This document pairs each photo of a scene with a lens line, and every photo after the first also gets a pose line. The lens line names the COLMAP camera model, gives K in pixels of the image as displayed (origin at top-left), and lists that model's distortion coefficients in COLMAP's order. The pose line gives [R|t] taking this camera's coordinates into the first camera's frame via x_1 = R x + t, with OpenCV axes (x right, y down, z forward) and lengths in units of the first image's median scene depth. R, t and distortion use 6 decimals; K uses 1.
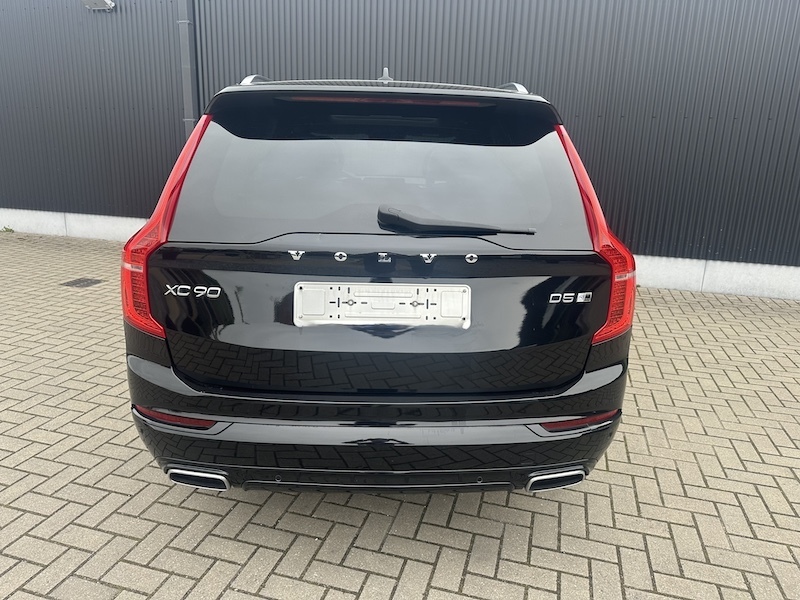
lens RADIAL K [[570.7, 0, 400.0], [0, 570.7, 300.0], [0, 0, 1]] dist [0.005881, -0.010386]
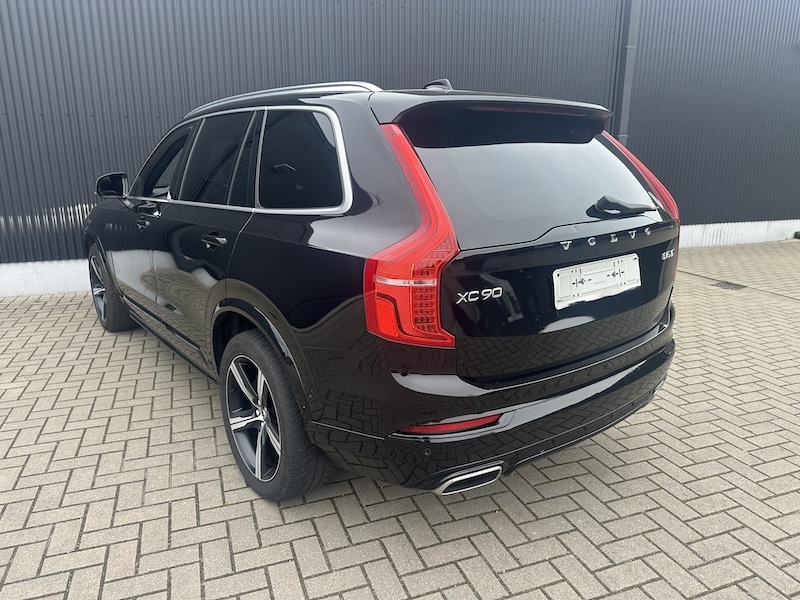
lens RADIAL K [[567.2, 0, 397.7], [0, 567.2, 298.6], [0, 0, 1]] dist [0.026275, -0.033005]
pose [[0.804815, -0.172941, 0.567771, -1.026972], [0.176661, 0.983051, 0.049017, -0.082423], [-0.566624, 0.060853, 0.821726, 0.230456]]
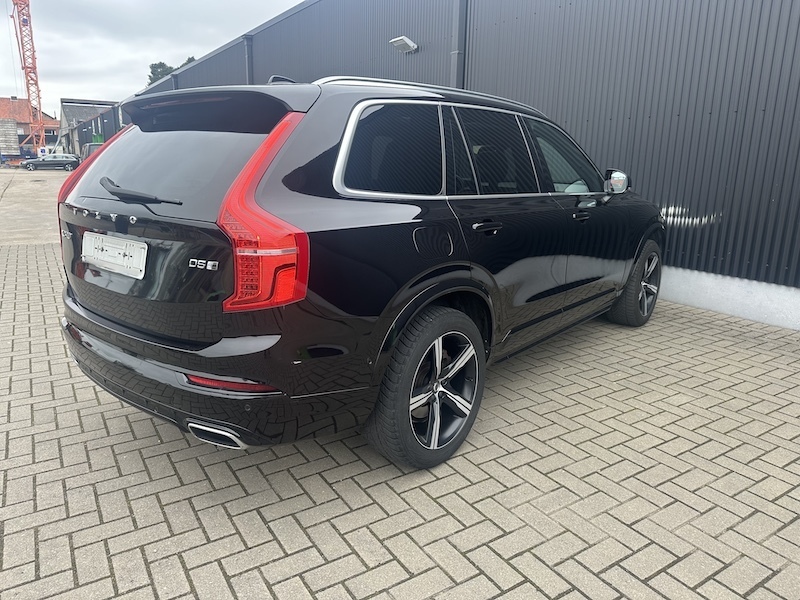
lens RADIAL K [[567.2, 0, 397.7], [0, 567.2, 298.6], [0, 0, 1]] dist [0.026275, -0.033005]
pose [[0.744733, 0.139249, -0.652673, 1.290310], [-0.166215, 0.985873, 0.020679, -0.023666], [0.646332, 0.093084, 0.757358, 0.407195]]
